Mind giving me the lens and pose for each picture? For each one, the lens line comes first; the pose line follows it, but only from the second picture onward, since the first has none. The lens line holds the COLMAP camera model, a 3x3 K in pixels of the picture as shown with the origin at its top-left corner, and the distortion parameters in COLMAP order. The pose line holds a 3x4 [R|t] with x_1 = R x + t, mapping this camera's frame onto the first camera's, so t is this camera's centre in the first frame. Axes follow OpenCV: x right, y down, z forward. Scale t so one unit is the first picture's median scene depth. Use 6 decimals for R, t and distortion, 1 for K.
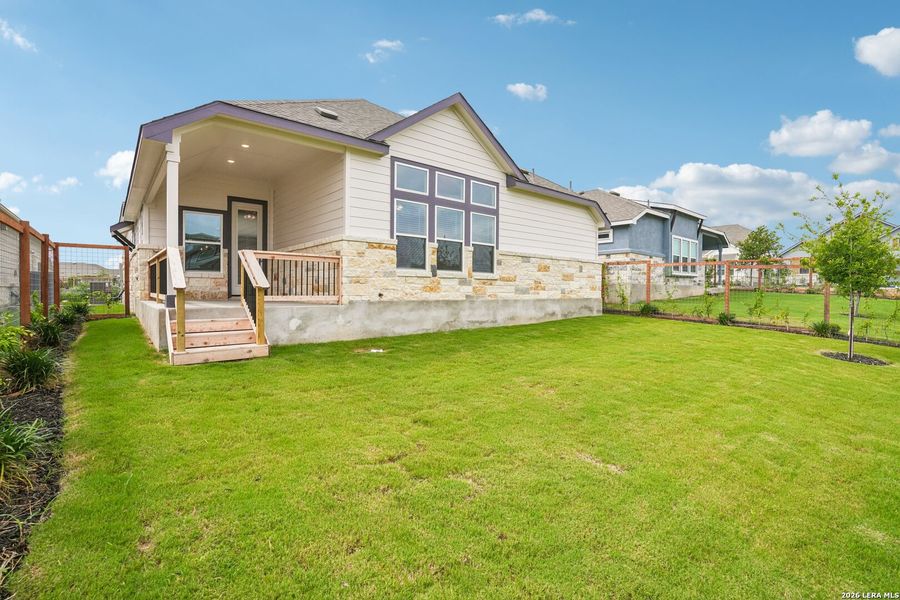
lens RADIAL K [[417.1, 0, 452.2], [0, 417.1, 296.5], [0, 0, 1]] dist [-0.037715, 0.007221]
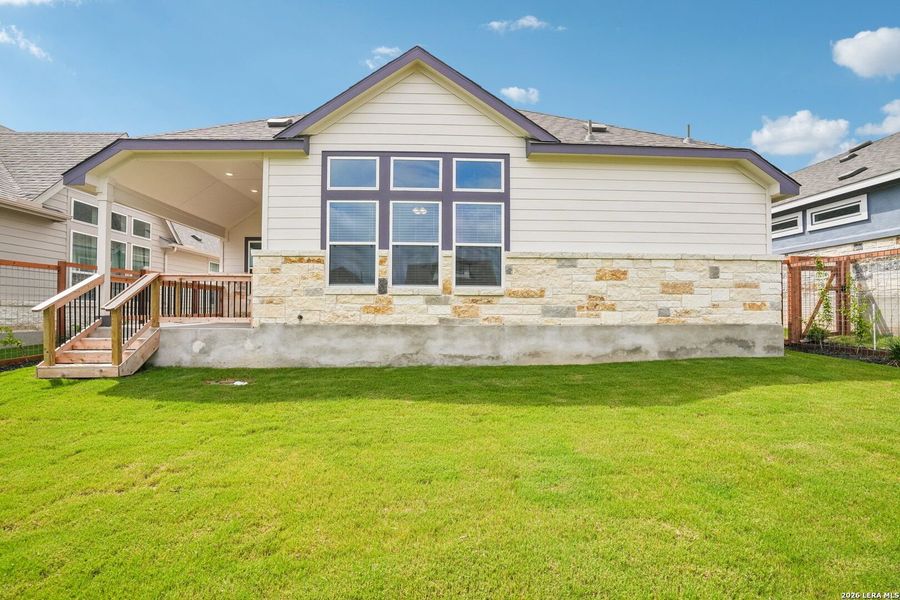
lens RADIAL K [[417.1, 0, 427.5], [0, 417.1, 302.0], [0, 0, 1]] dist [-0.037715, 0.007221]
pose [[0.781011, -0.011100, -0.624418, 0.459948], [-0.006753, 0.999633, -0.026216, -0.011820], [0.624481, 0.024692, 0.780650, 0.418607]]
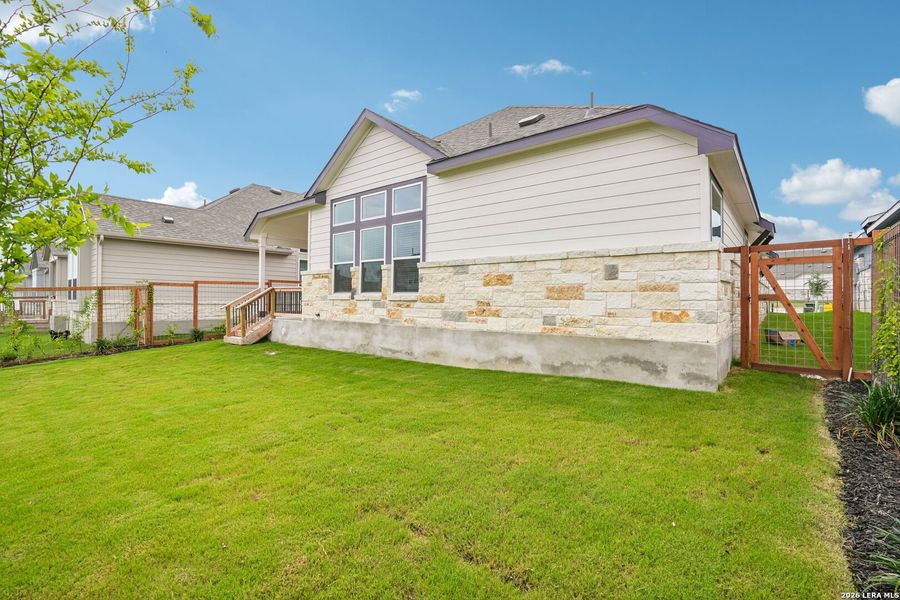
lens RADIAL K [[417.1, 0, 450.4], [0, 417.1, 297.0], [0, 0, 1]] dist [-0.037715, 0.007221]
pose [[0.159980, -0.007373, -0.987093, 0.943084], [-0.015767, 0.999825, -0.010024, -0.042848], [0.986994, 0.017167, 0.159836, 0.990774]]
